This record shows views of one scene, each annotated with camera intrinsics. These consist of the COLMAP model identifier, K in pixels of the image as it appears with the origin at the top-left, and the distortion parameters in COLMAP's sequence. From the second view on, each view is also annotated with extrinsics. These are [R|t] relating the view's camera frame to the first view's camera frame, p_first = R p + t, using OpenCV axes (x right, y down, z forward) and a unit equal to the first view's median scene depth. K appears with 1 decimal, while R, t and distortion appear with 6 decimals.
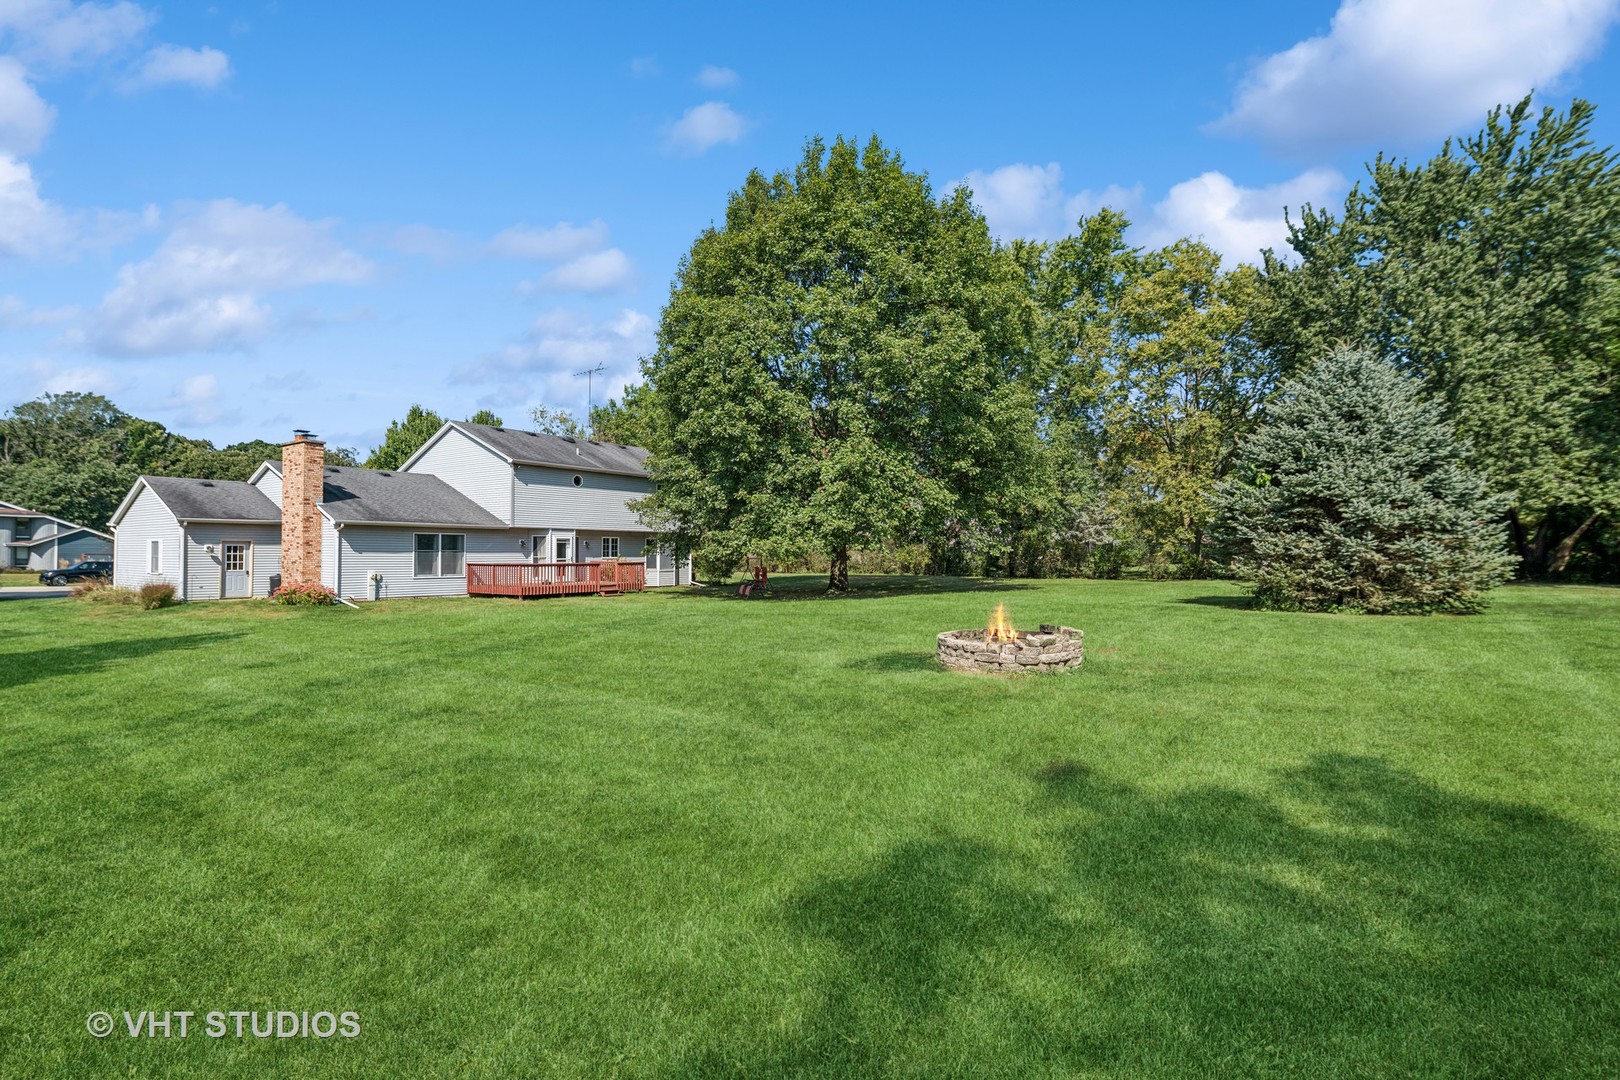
lens RADIAL K [[805.4, 0, 810.0], [0, 805.4, 540.0], [0, 0, 1]] dist [0.001881, -0.000391]
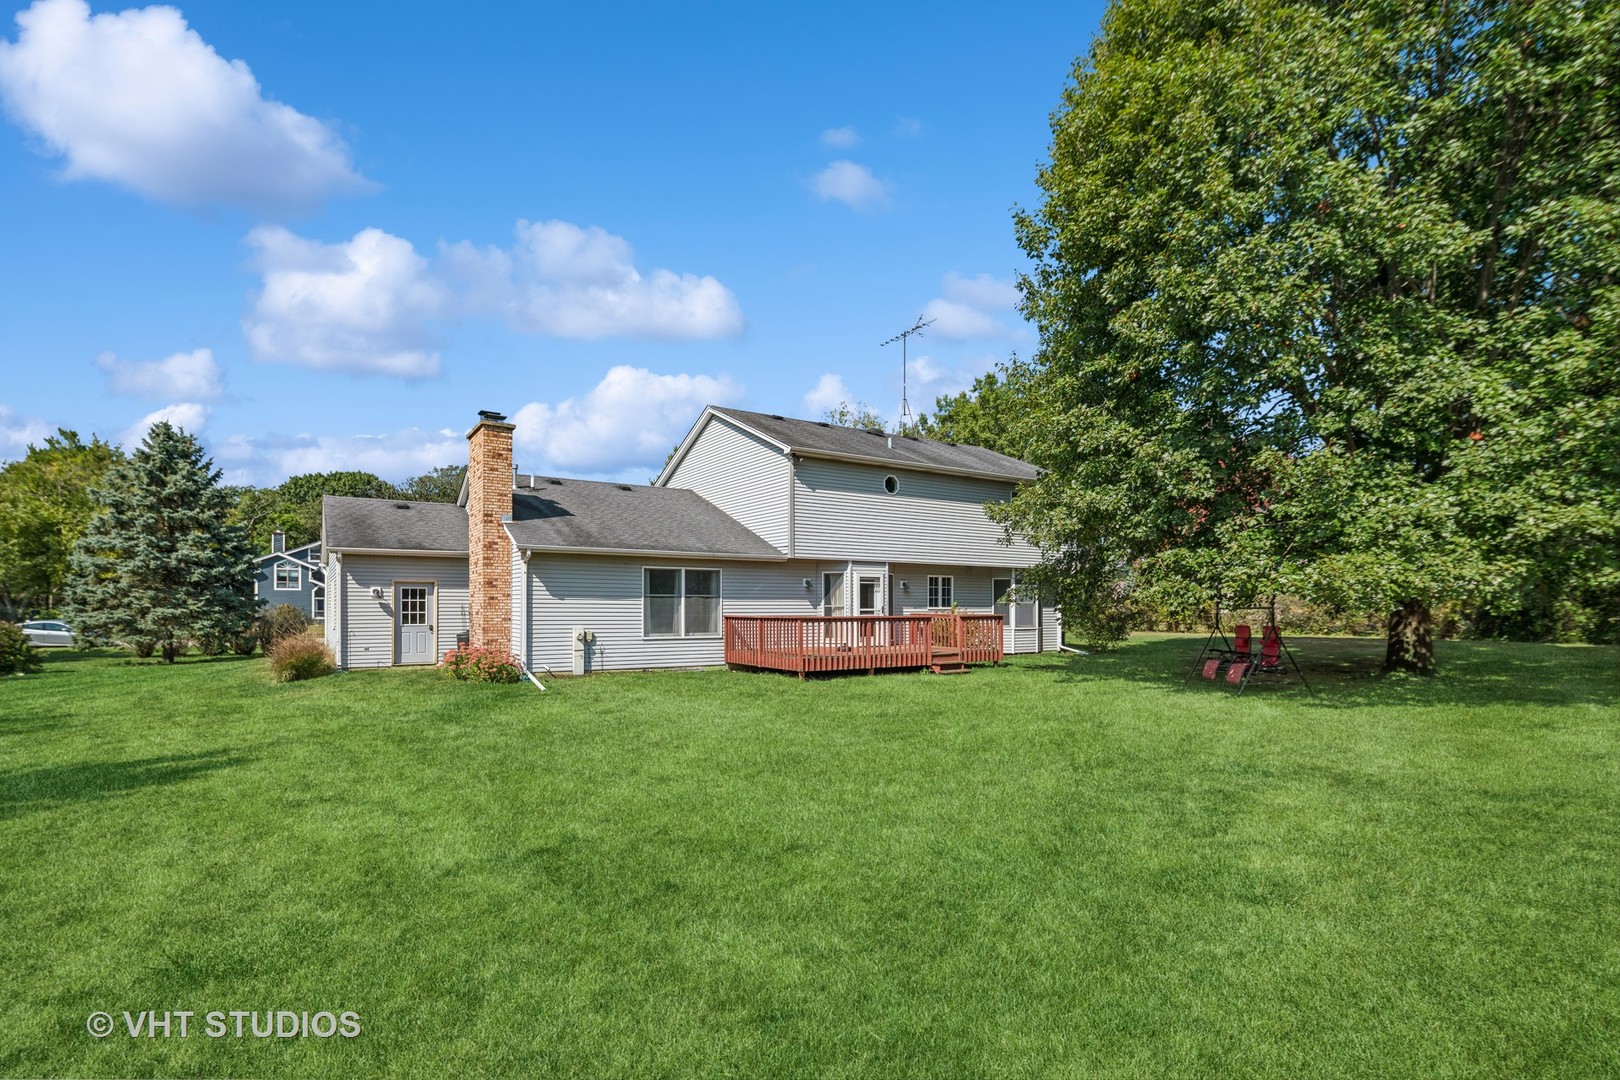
lens RADIAL K [[813.7, 0, 808.0], [0, 813.7, 589.3], [0, 0, 1]] dist [0.000814, -0.000096]
pose [[0.934227, -0.007990, -0.356590, -0.139431], [0.005954, 0.999959, -0.006807, 0.013149], [0.356629, 0.004236, 0.934236, 0.434825]]
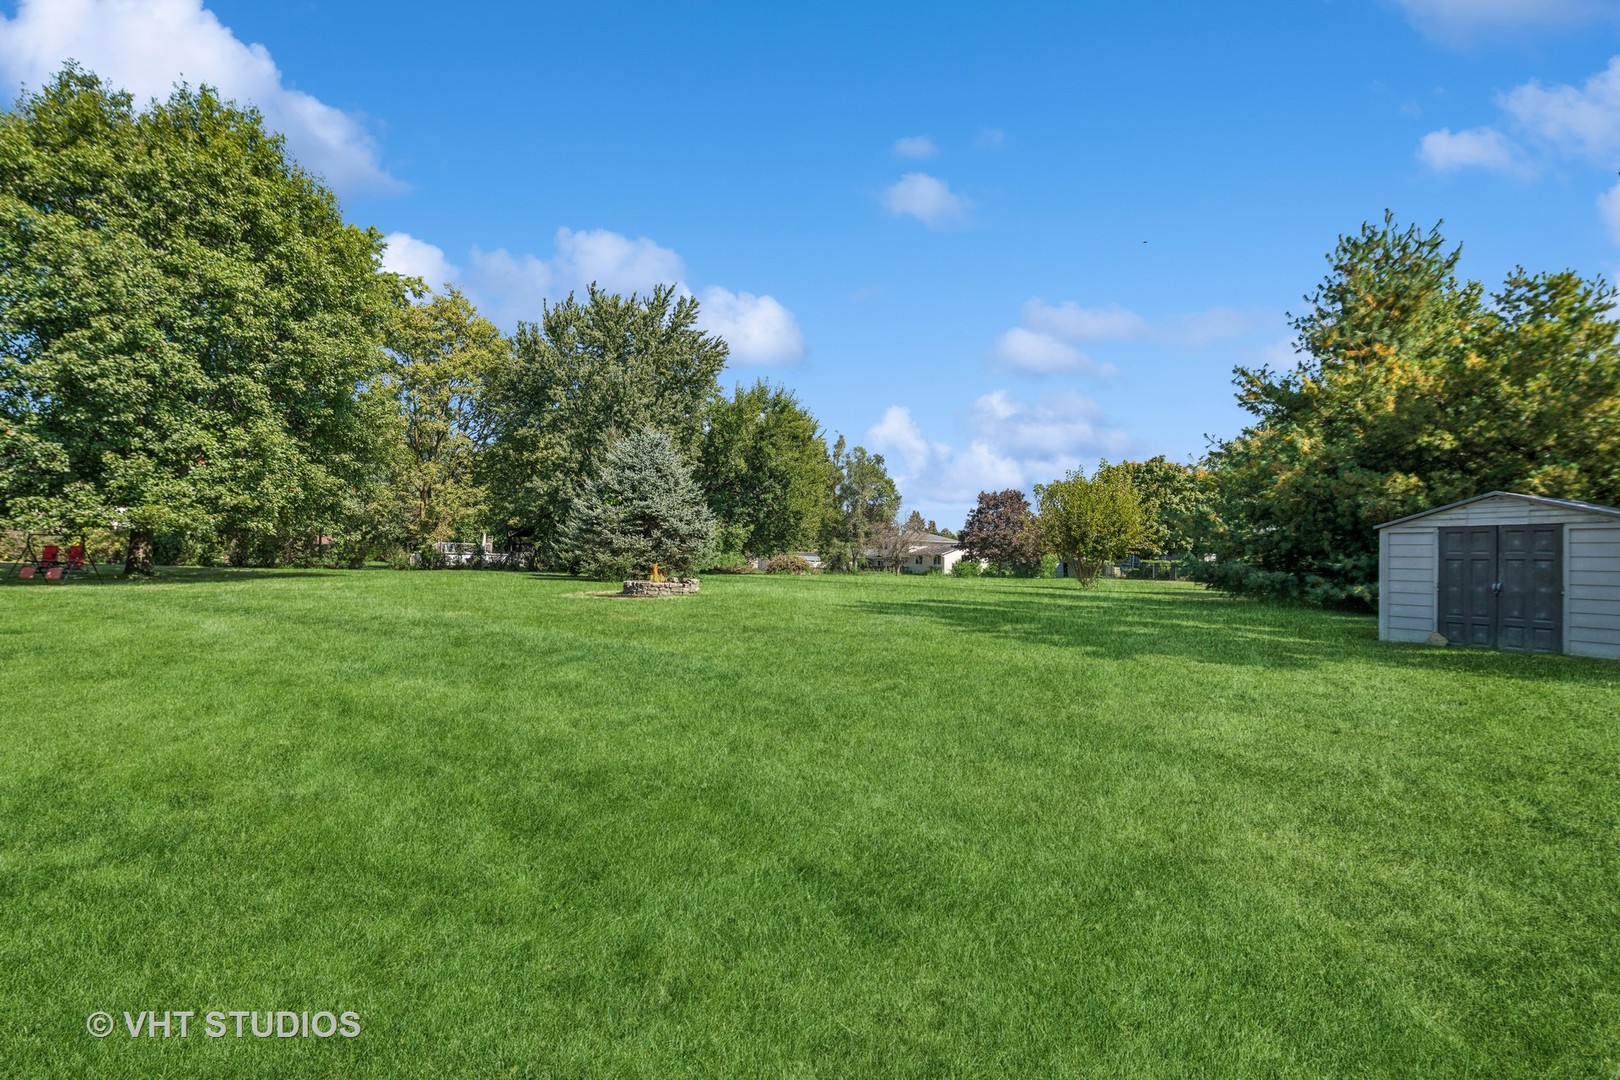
lens RADIAL K [[813.7, 0, 808.0], [0, 813.7, 589.3], [0, 0, 1]] dist [0.000814, -0.000096]
pose [[0.466032, -0.009331, 0.884719, -0.448946], [-0.042517, 0.998553, 0.032927, 0.019928], [-0.883746, -0.052960, 0.464961, -0.075899]]
